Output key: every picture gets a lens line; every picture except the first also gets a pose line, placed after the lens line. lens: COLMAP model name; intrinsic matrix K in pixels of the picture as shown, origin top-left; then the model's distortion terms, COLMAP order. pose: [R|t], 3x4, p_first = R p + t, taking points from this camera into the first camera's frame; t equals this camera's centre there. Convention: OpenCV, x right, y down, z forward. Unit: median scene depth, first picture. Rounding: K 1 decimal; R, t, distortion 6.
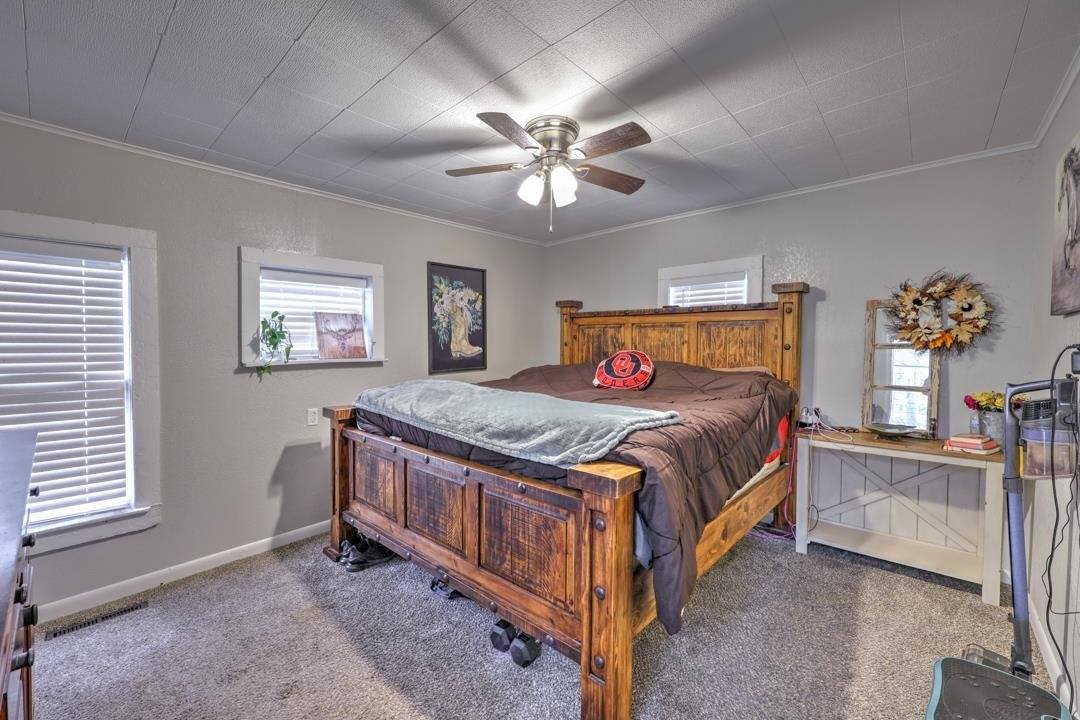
lens RADIAL K [[438.8, 0, 540.2], [0, 438.8, 355.9], [0, 0, 1]] dist [-0.003618, -0.000276]
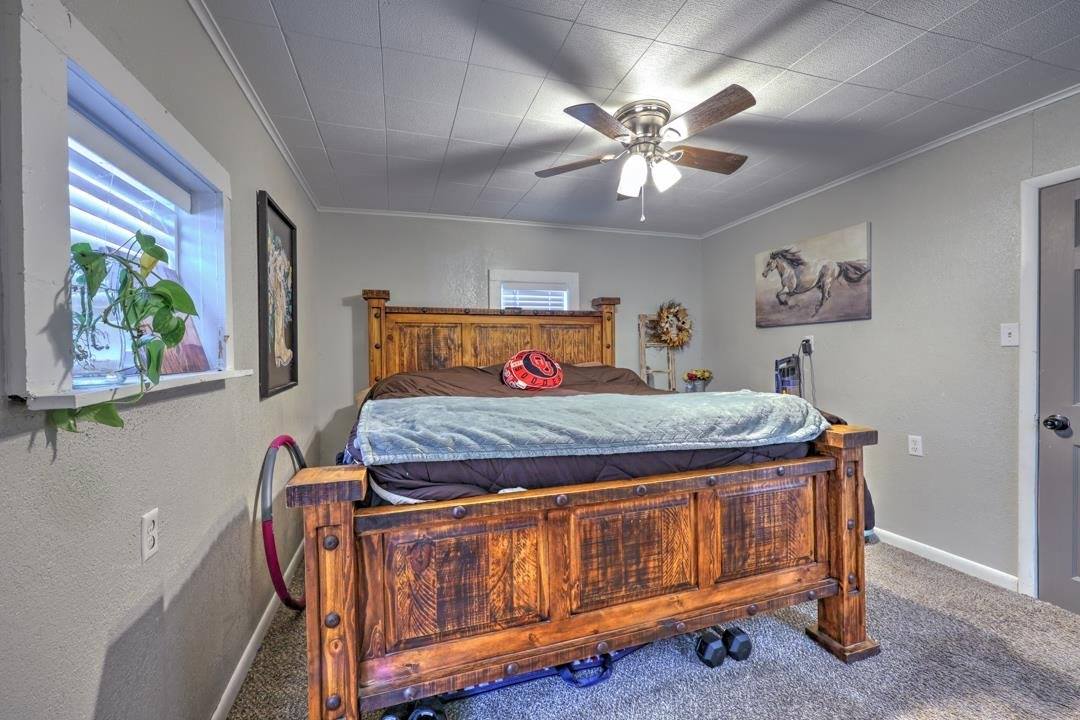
lens RADIAL K [[438.8, 0, 541.3], [0, 438.8, 355.0], [0, 0, 1]] dist [-0.003618, -0.000276]
pose [[0.497117, -0.015902, 0.867538, -0.622771], [0.039619, 0.999205, -0.004386, 0.003701], [-0.866779, 0.036551, 0.497352, 0.490344]]
